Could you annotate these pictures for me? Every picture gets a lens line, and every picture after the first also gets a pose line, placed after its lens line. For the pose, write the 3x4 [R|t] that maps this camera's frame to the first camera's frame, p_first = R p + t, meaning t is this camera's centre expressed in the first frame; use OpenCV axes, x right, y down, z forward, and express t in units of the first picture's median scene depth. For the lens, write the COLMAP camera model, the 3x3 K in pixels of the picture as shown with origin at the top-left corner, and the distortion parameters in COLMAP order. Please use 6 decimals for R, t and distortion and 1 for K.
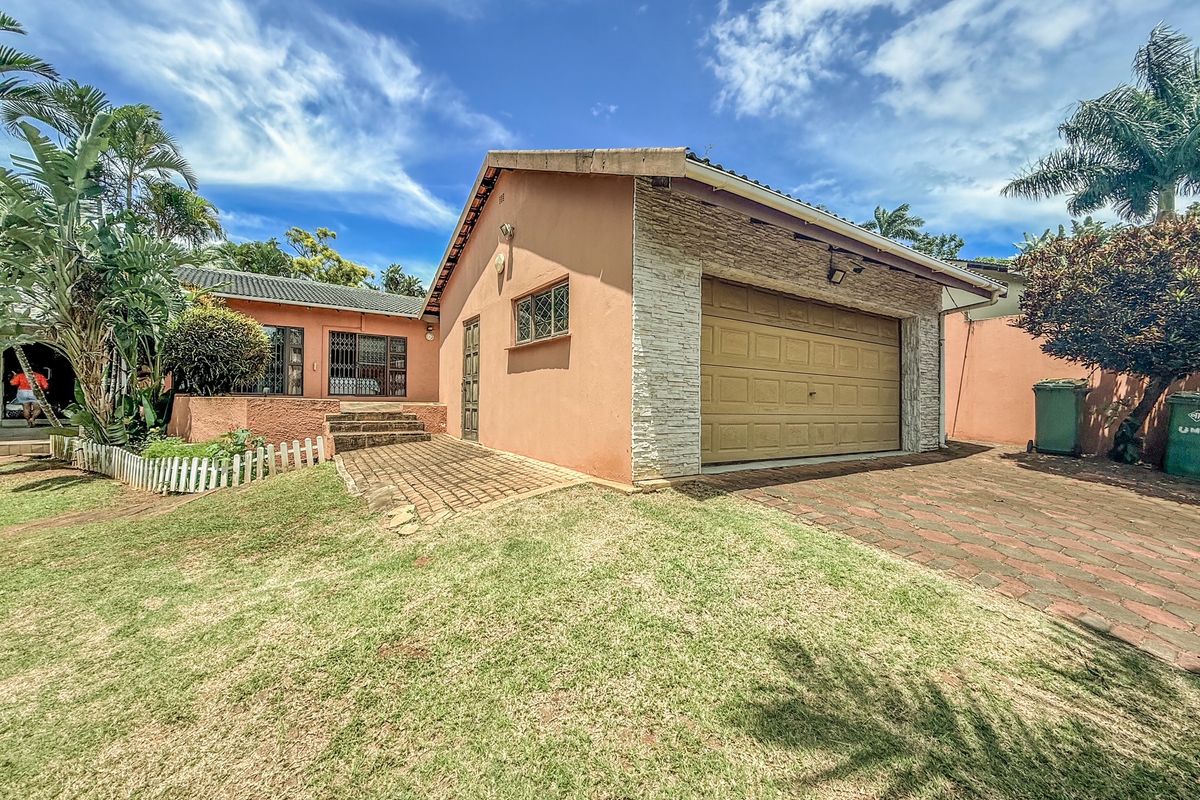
lens RADIAL K [[478.3, 0, 604.6], [0, 478.3, 405.4], [0, 0, 1]] dist [0.001946, 0.000000]
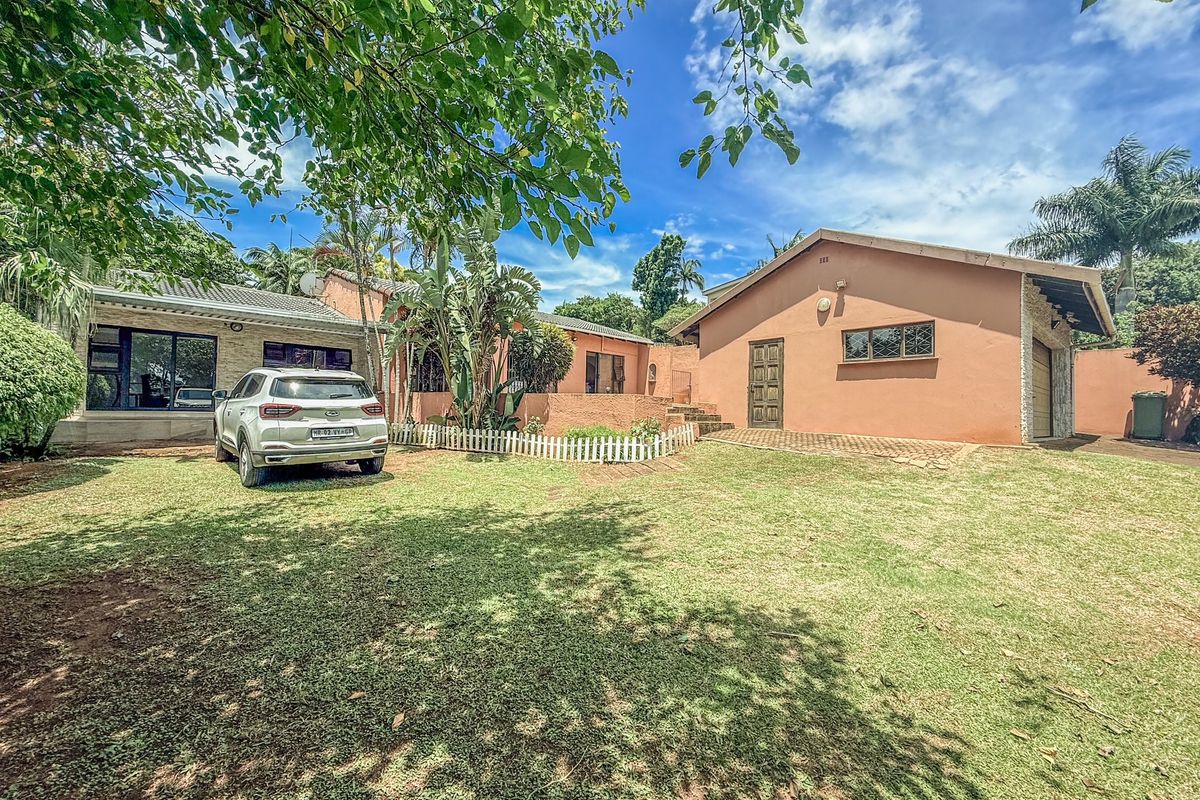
lens RADIAL K [[478.3, 0, 594.2], [0, 478.3, 392.9], [0, 0, 1]] dist [0.001946, 0.000000]
pose [[0.993318, 0.017259, 0.114113, -0.977366], [-0.012583, 0.999056, -0.041574, 0.036601], [-0.114723, 0.039861, 0.992597, -0.323313]]
